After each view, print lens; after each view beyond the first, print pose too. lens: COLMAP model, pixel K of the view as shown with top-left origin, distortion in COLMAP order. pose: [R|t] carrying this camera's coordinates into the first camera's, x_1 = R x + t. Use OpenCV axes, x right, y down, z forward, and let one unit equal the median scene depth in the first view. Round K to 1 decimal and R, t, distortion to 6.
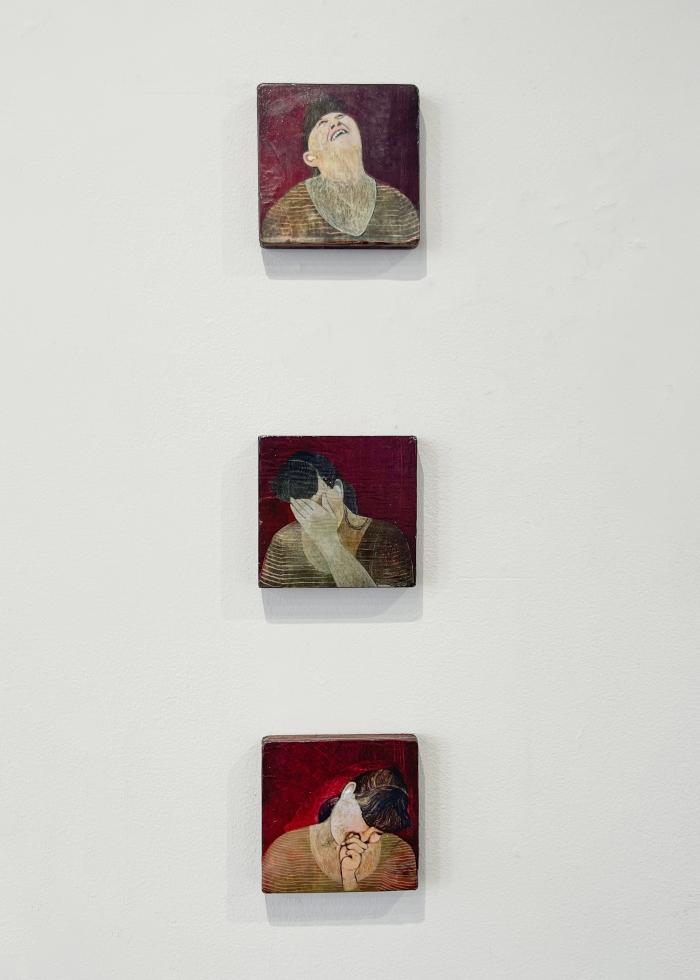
lens RADIAL K [[766.3, 0, 350.0], [0, 766.3, 490.0], [0, 0, 1]] dist [0.024268, -0.005757]
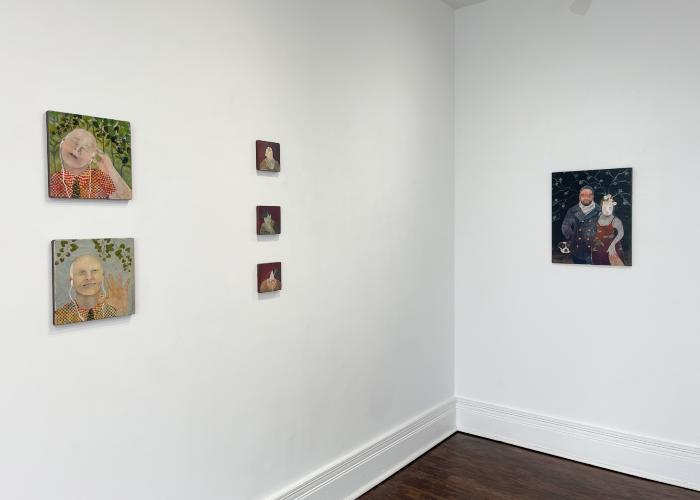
lens RADIAL K [[547.4, 0, 368.5], [0, 547.4, 248.8], [0, 0, 1]] dist [0.024268, -0.005757]
pose [[0.626133, -0.039266, 0.778727, -2.571487], [0.030730, 0.999198, 0.025674, 0.151620], [-0.779110, 0.007855, 0.626838, -1.936718]]
